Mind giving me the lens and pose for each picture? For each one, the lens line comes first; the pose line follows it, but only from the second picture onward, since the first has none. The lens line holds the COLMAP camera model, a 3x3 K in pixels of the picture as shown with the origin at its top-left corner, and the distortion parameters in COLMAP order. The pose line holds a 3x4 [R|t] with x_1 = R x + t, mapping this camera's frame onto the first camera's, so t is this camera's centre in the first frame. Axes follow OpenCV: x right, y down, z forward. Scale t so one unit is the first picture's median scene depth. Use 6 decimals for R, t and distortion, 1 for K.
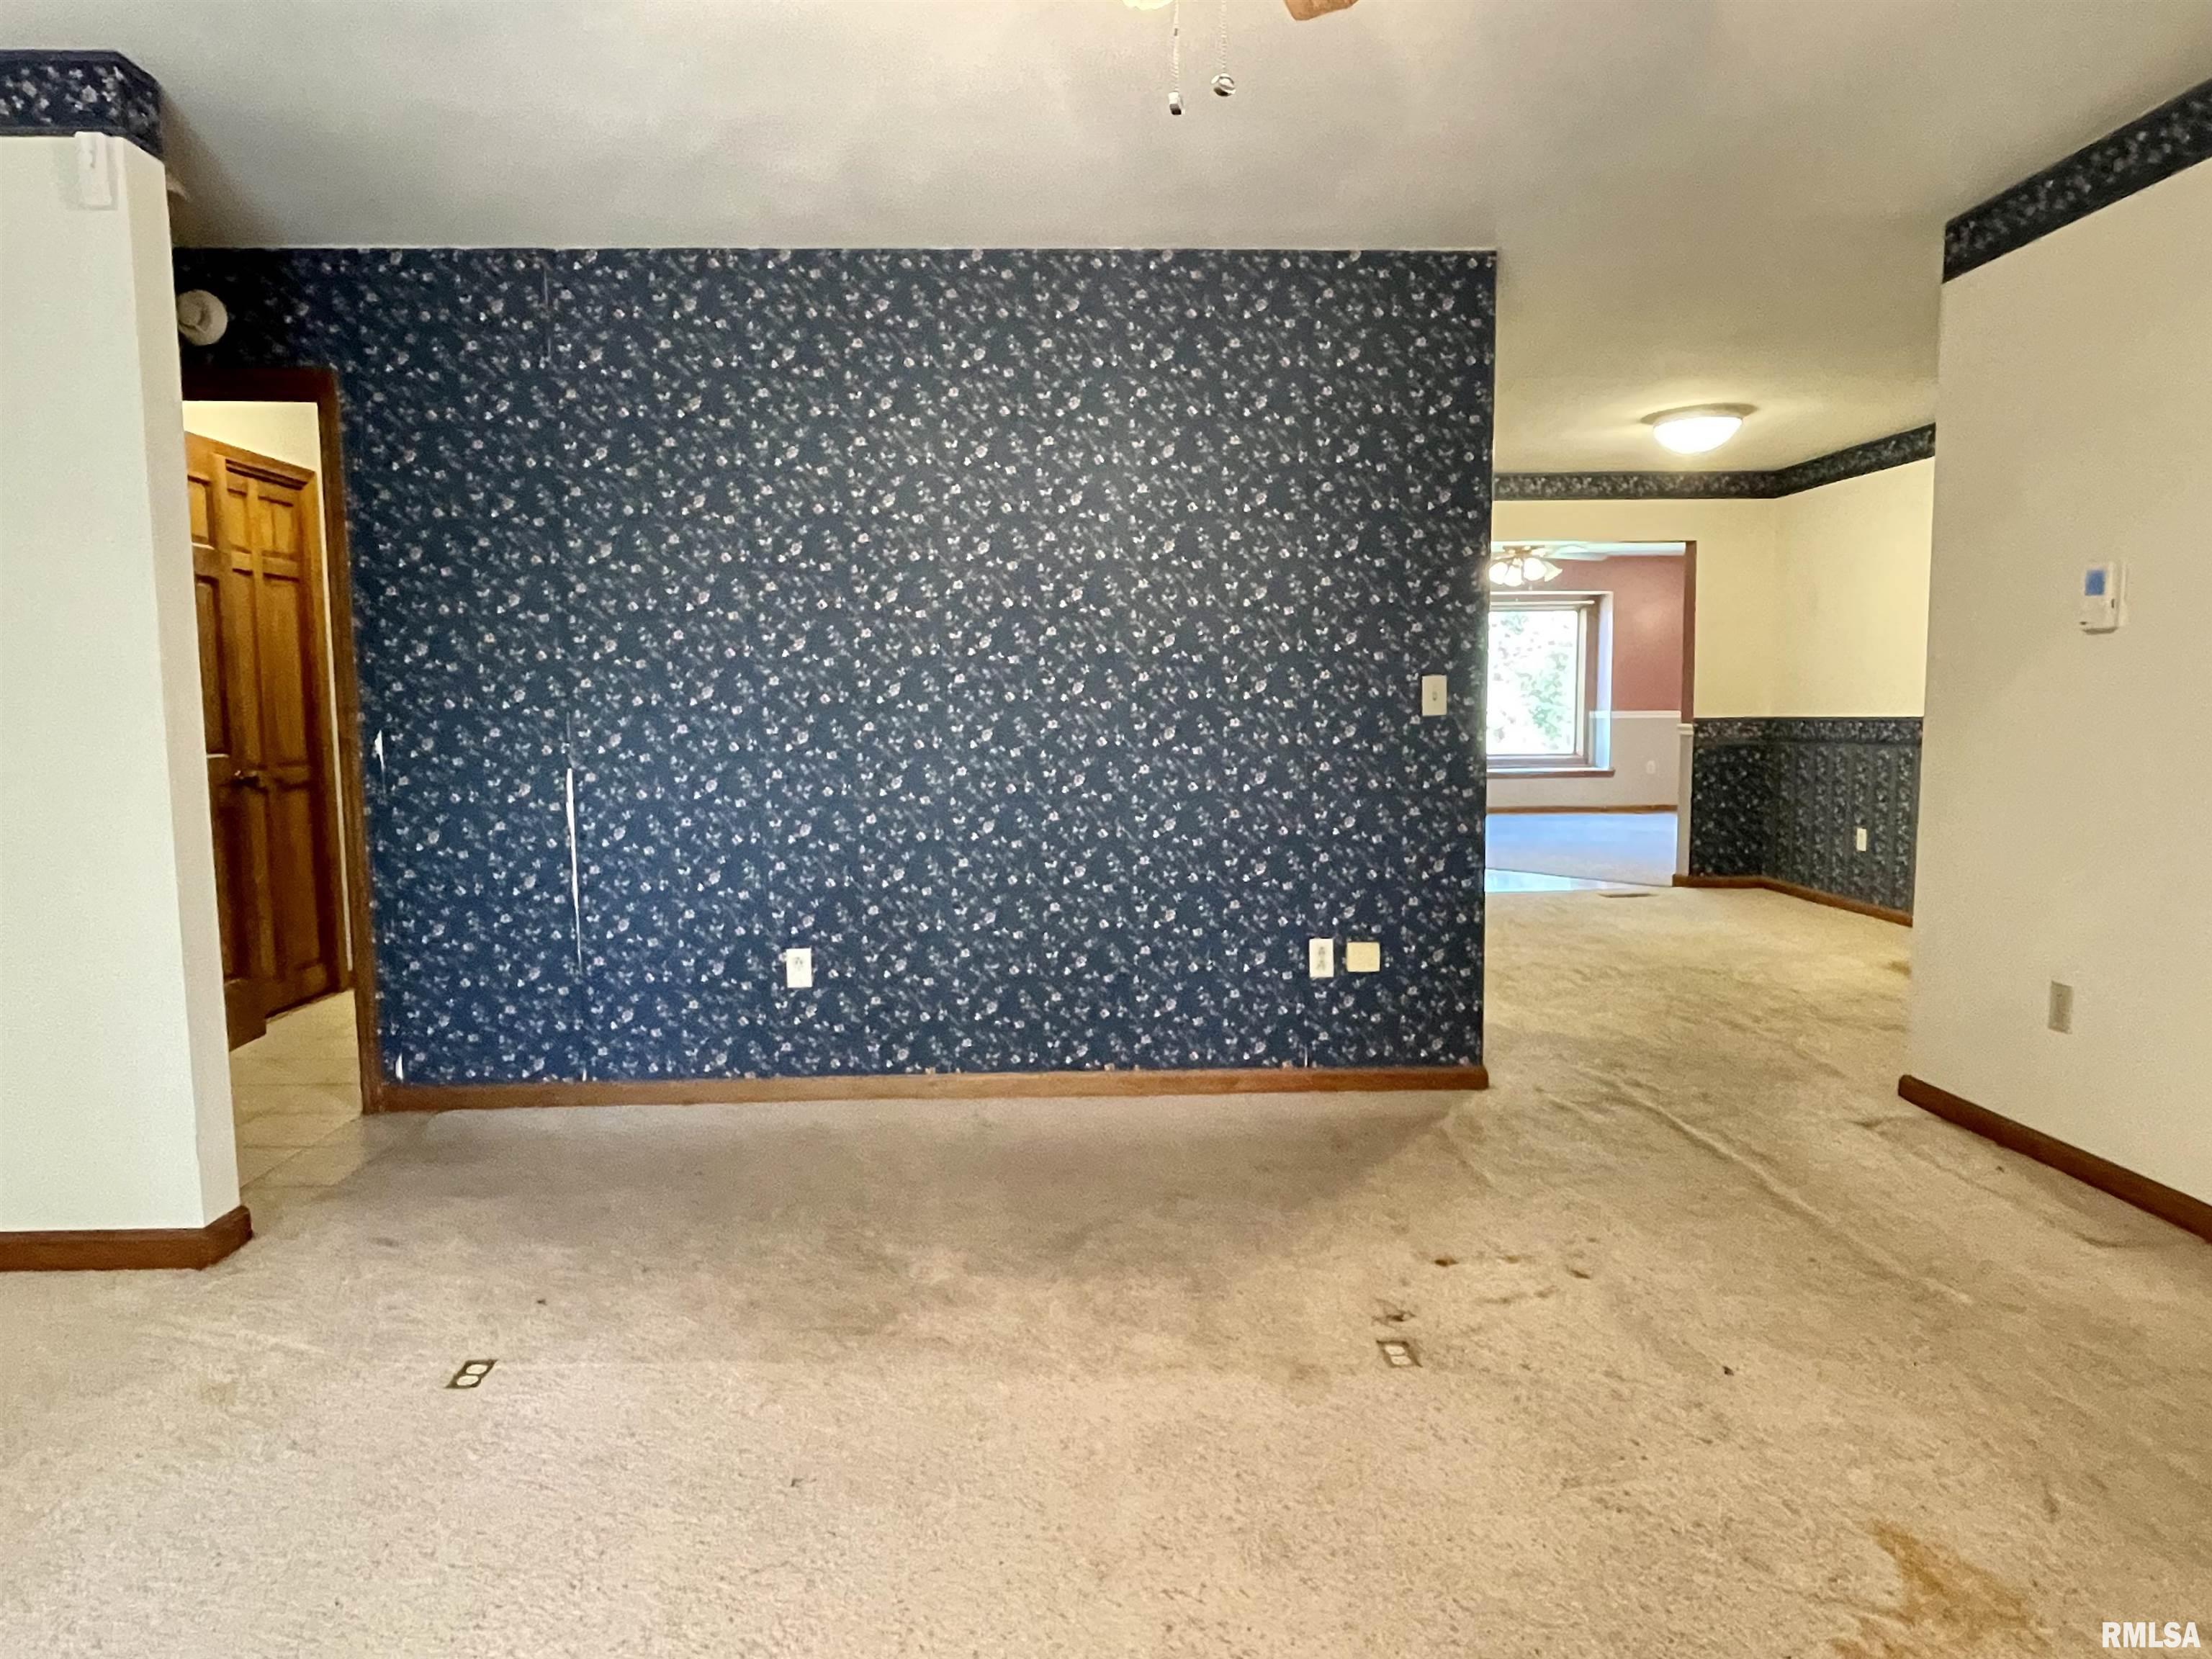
lens RADIAL K [[1294.9, 0, 1105.7], [0, 1294.9, 823.4], [0, 0, 1]] dist [-0.000273, -0.000129]
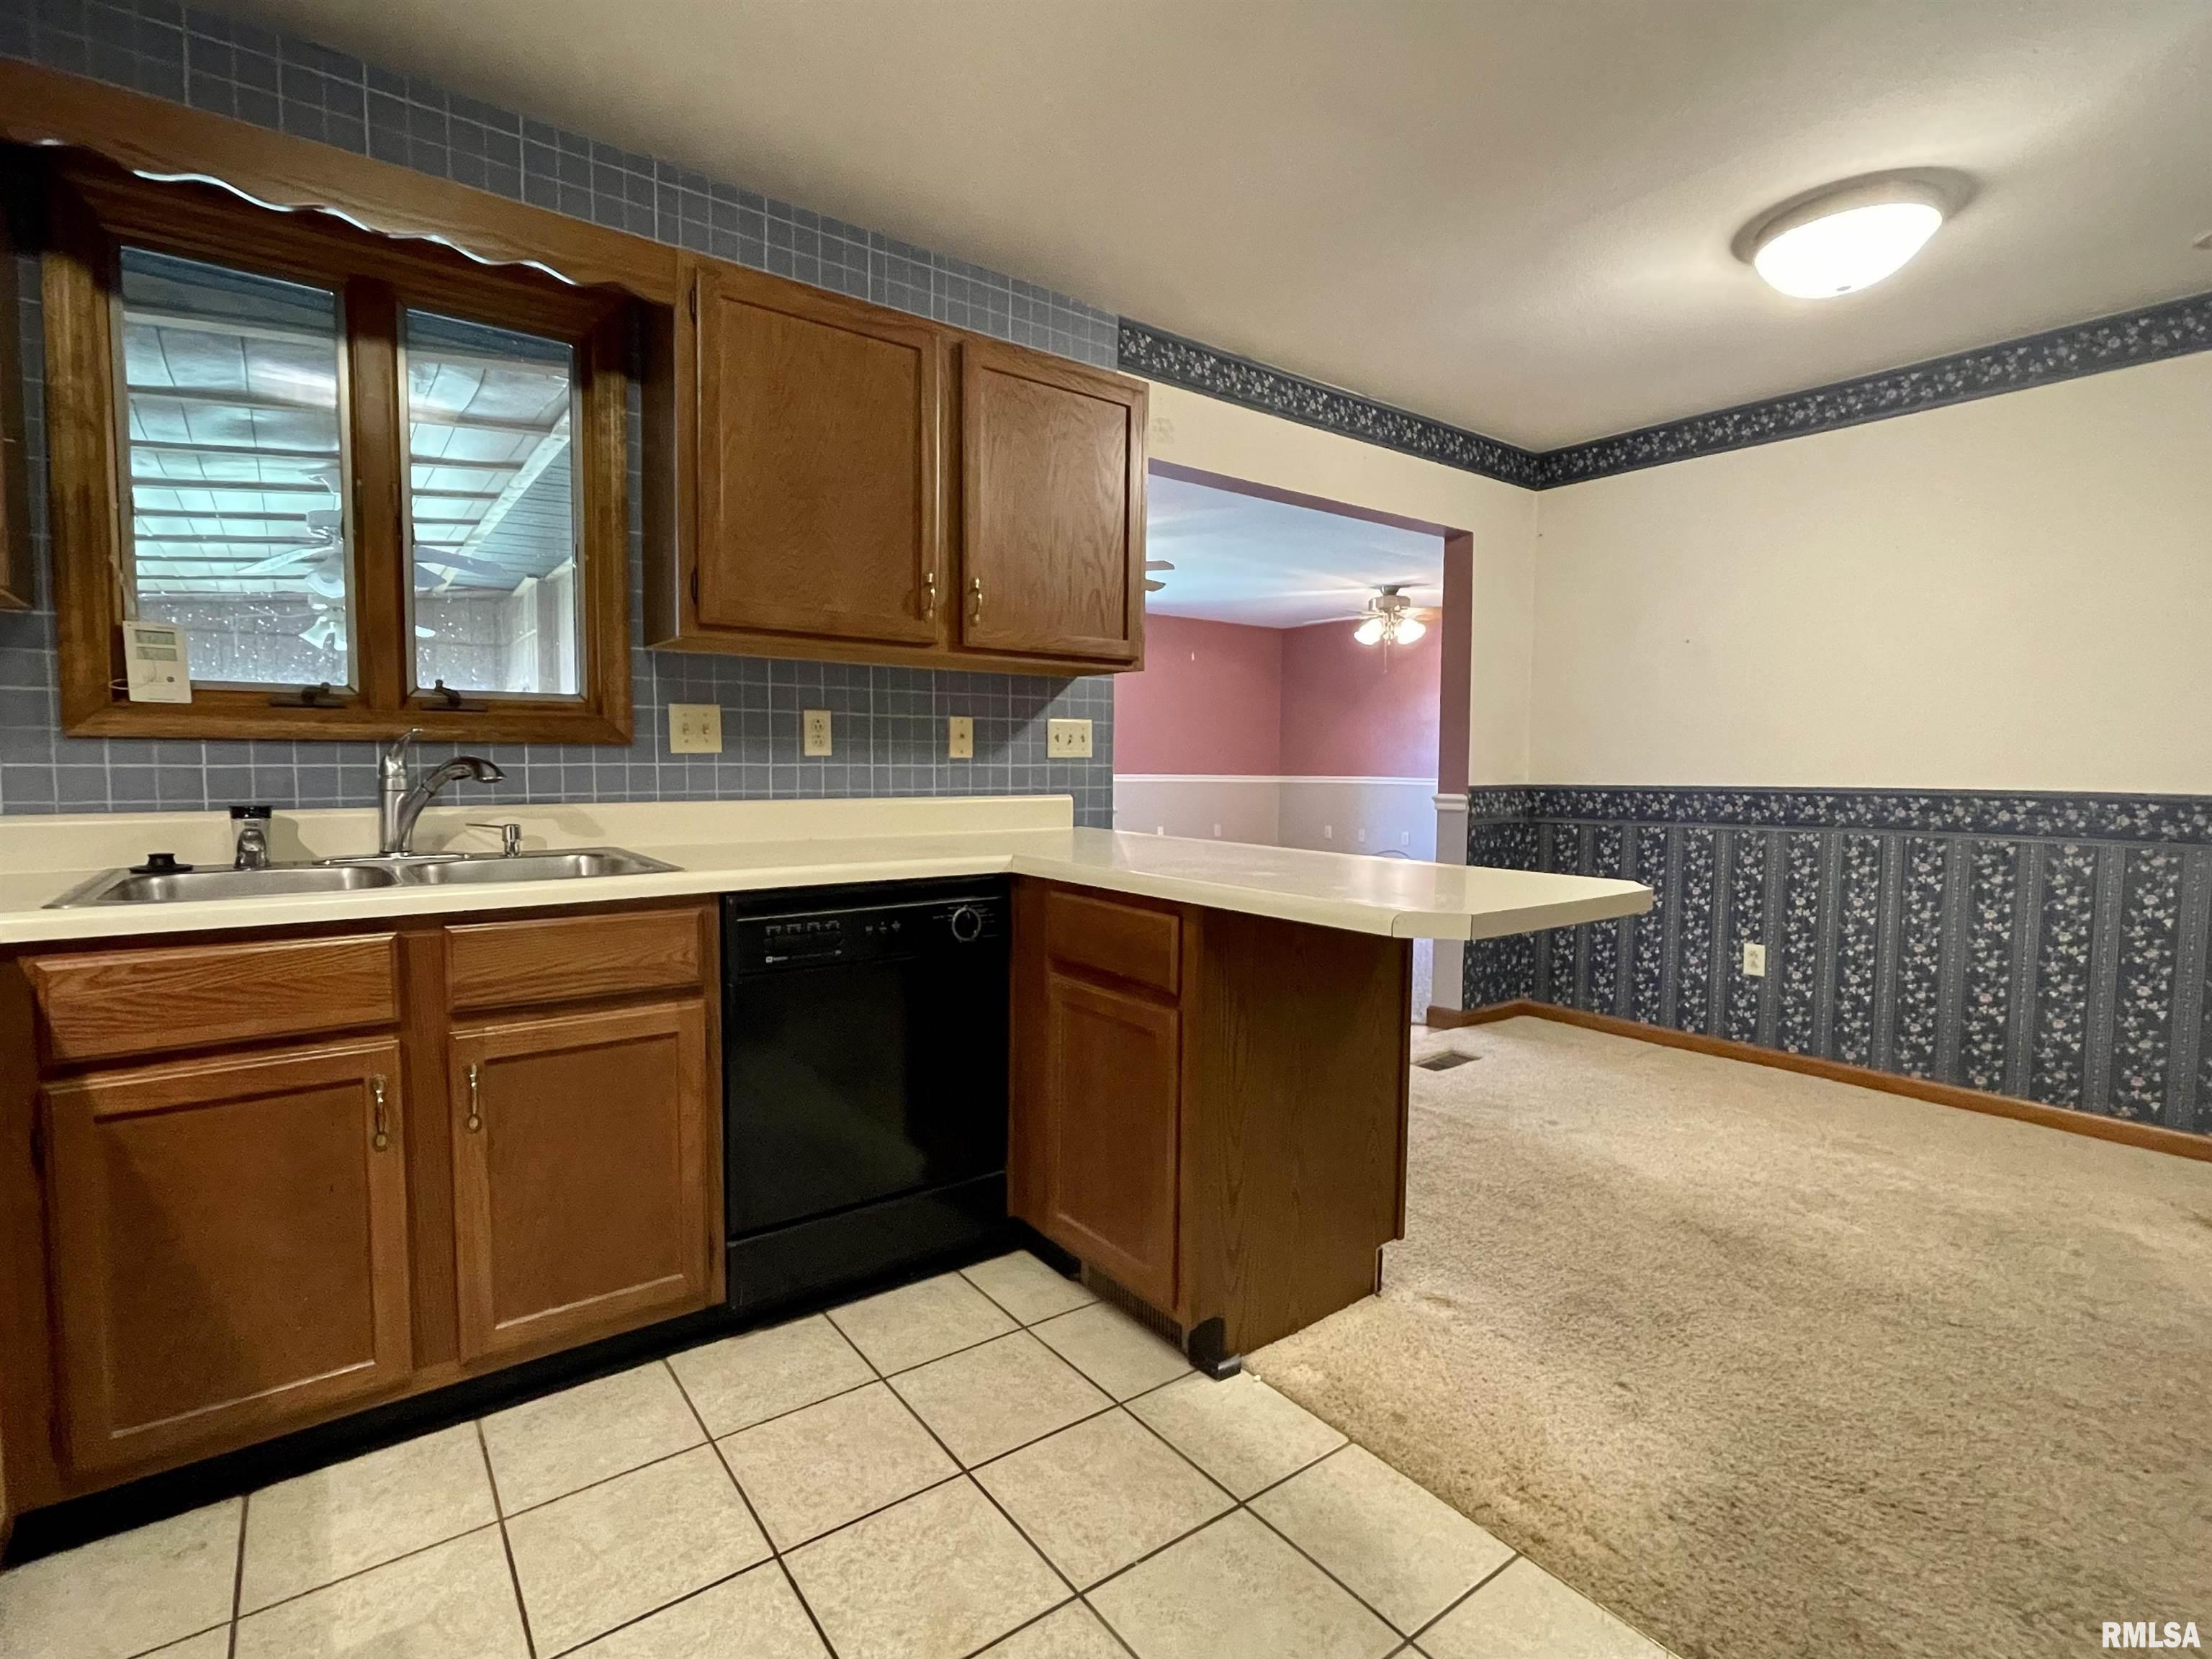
lens RADIAL K [[1068.5, 0, 1101.8], [0, 1068.5, 816.7], [0, 0, 1]] dist [0.004275, 0.000264]
pose [[0.824135, -0.013733, 0.566227, -0.037233], [0.038605, 0.998743, -0.031966, -0.054877], [-0.565076, 0.048204, 0.823629, 0.649035]]
